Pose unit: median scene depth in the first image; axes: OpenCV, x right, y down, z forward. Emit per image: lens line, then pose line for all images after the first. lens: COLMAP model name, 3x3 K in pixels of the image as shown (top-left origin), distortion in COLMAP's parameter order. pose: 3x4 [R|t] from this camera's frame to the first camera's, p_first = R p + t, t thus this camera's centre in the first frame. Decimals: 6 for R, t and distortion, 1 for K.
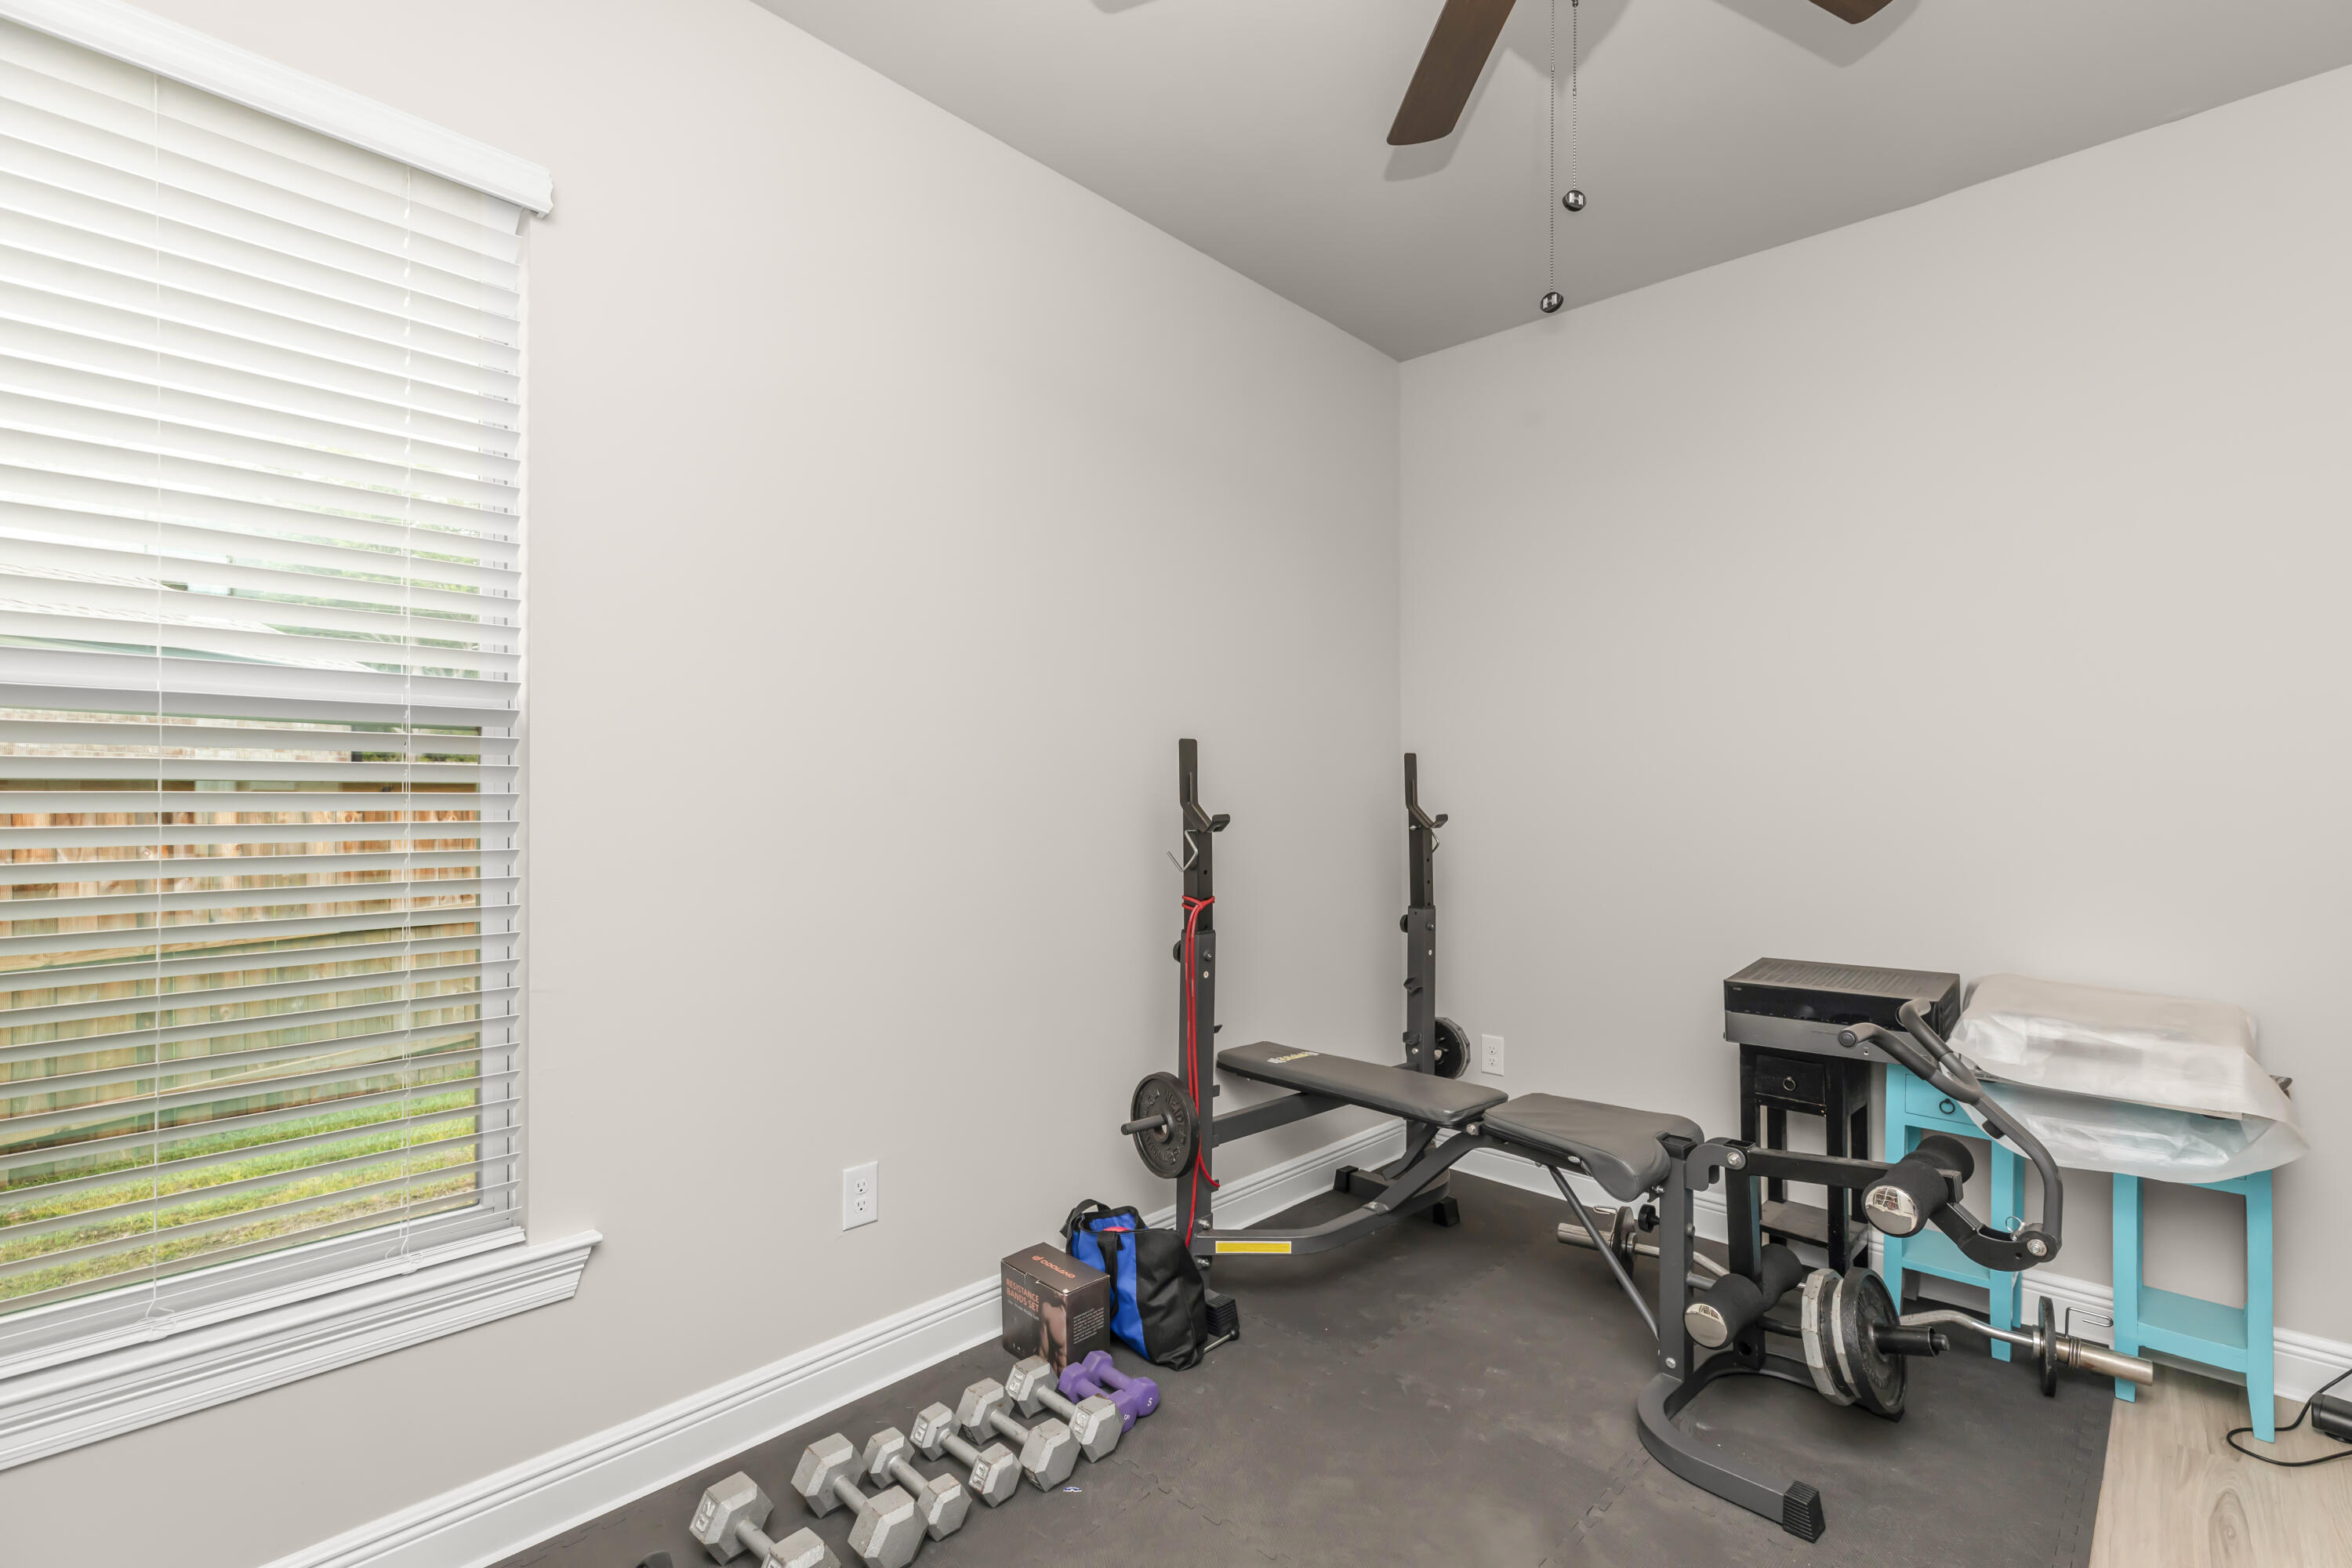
lens RADIAL K [[1071.1, 0, 1174.0], [0, 1071.1, 809.4], [0, 0, 1]] dist [0.002122, -0.000320]
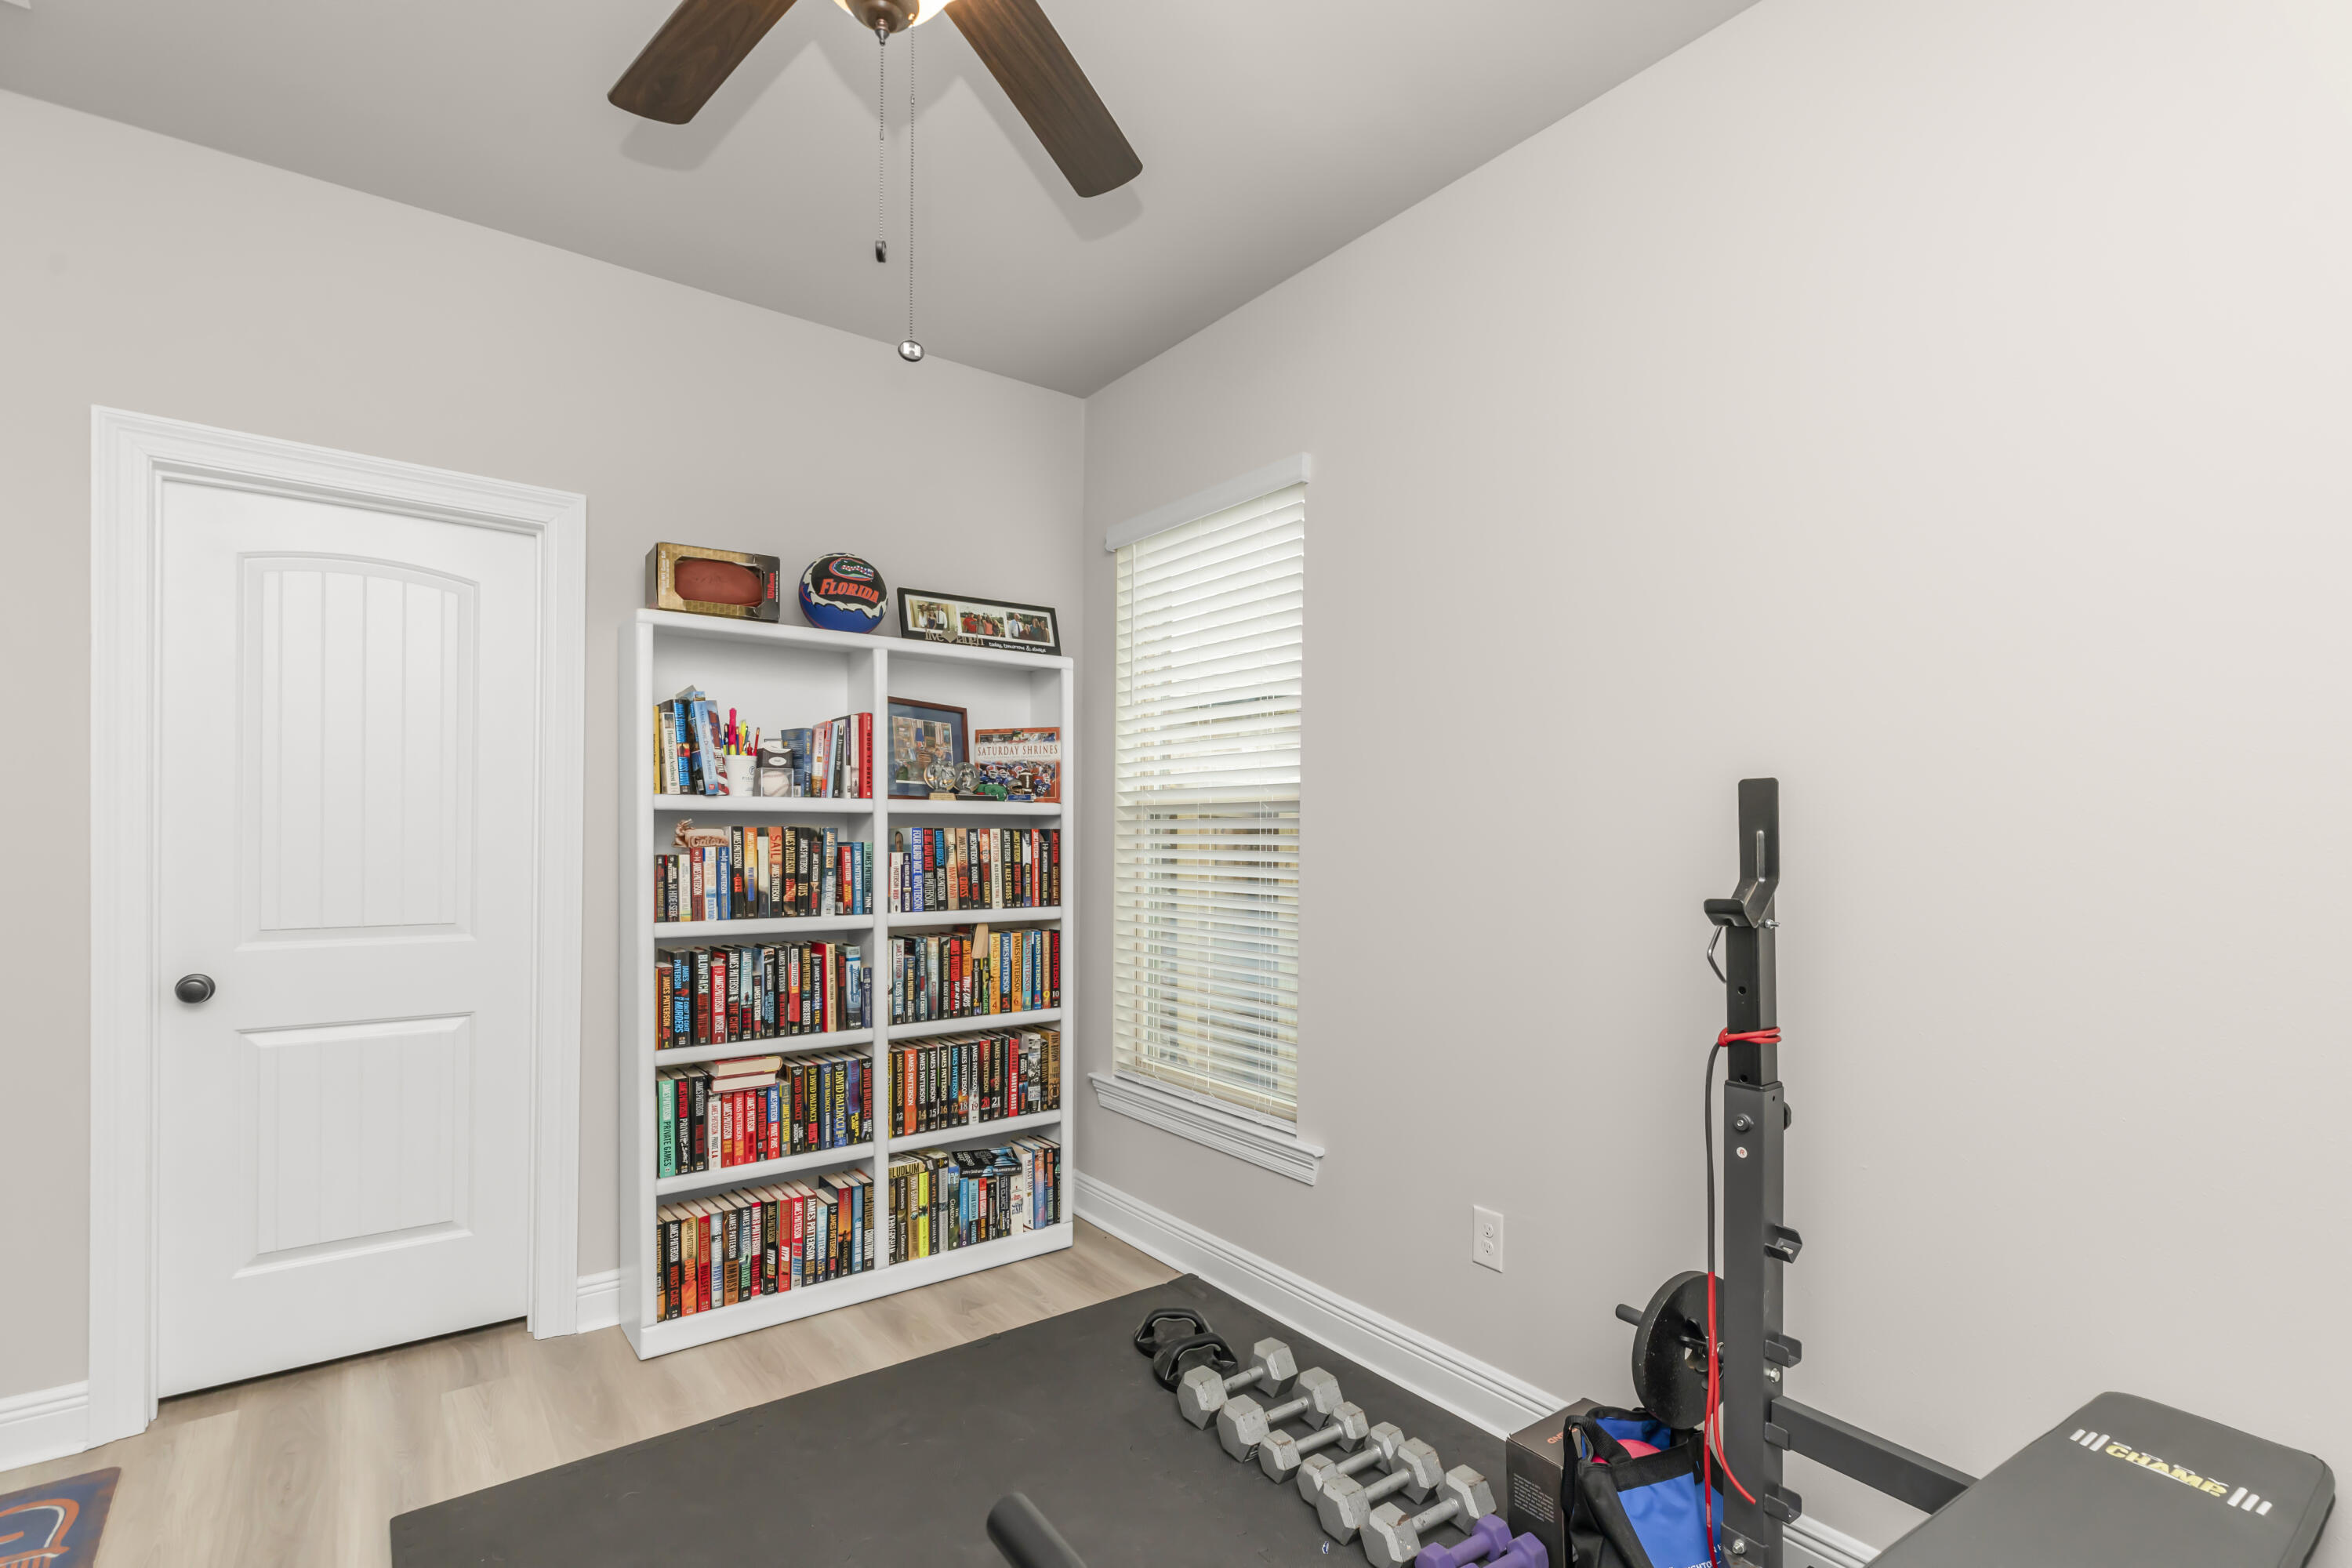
lens RADIAL K [[1098.9, 0, 1177.1], [0, 1098.9, 842.3], [0, 0, 1]] dist [0.001865, -0.000087]
pose [[-0.161259, 0.010612, -0.986855, 0.929955], [-0.004065, 0.999927, 0.011417, -0.044887], [0.986904, 0.005852, -0.161204, 0.989023]]
